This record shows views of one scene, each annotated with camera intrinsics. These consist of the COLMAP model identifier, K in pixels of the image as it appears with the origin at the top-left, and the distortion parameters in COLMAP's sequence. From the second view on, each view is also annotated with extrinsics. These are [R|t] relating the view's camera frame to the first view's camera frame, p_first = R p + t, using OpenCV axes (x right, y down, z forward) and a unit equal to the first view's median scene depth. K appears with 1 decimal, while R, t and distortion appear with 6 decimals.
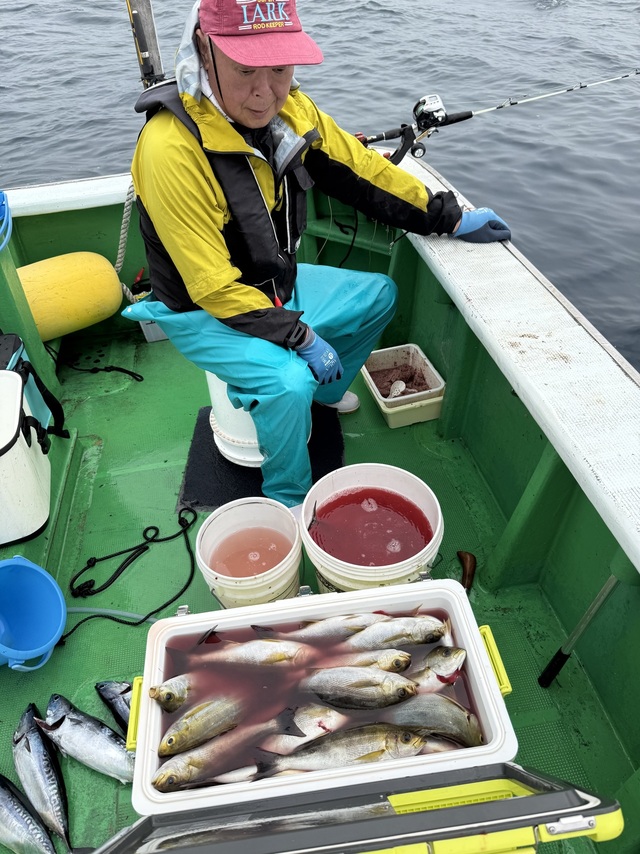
lens RADIAL K [[602.9, 0, 320.6], [0, 602.9, 429.3], [0, 0, 1]] dist [0.100457, -0.192242]
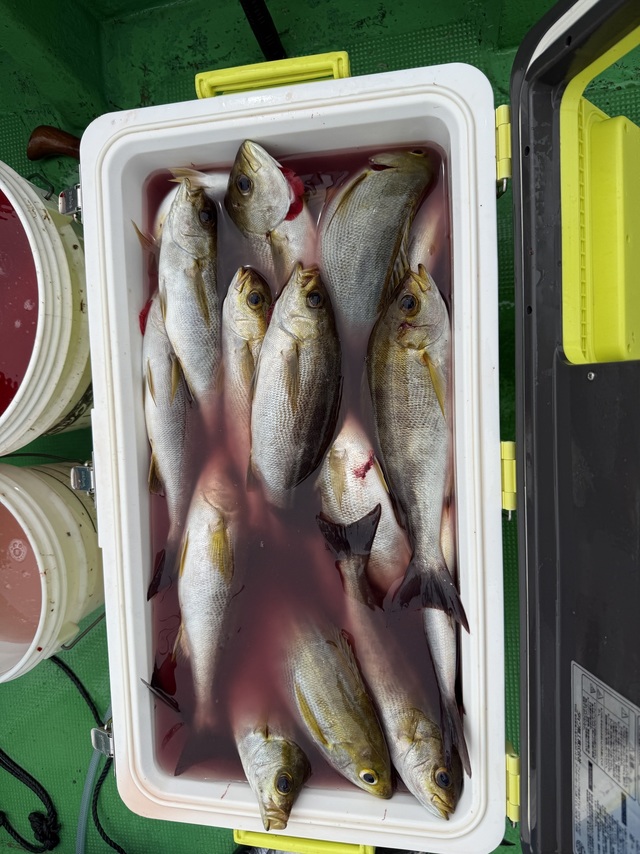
lens RADIAL K [[627.2, 0, 318.8], [0, 627.2, 456.2], [0, 0, 1]] dist [0.057108, -0.099291]
pose [[0.101617, -0.993553, -0.050256, 0.034521], [0.806761, 0.052744, 0.588519, 0.143798], [-0.582074, -0.100348, 0.806920, 0.571395]]
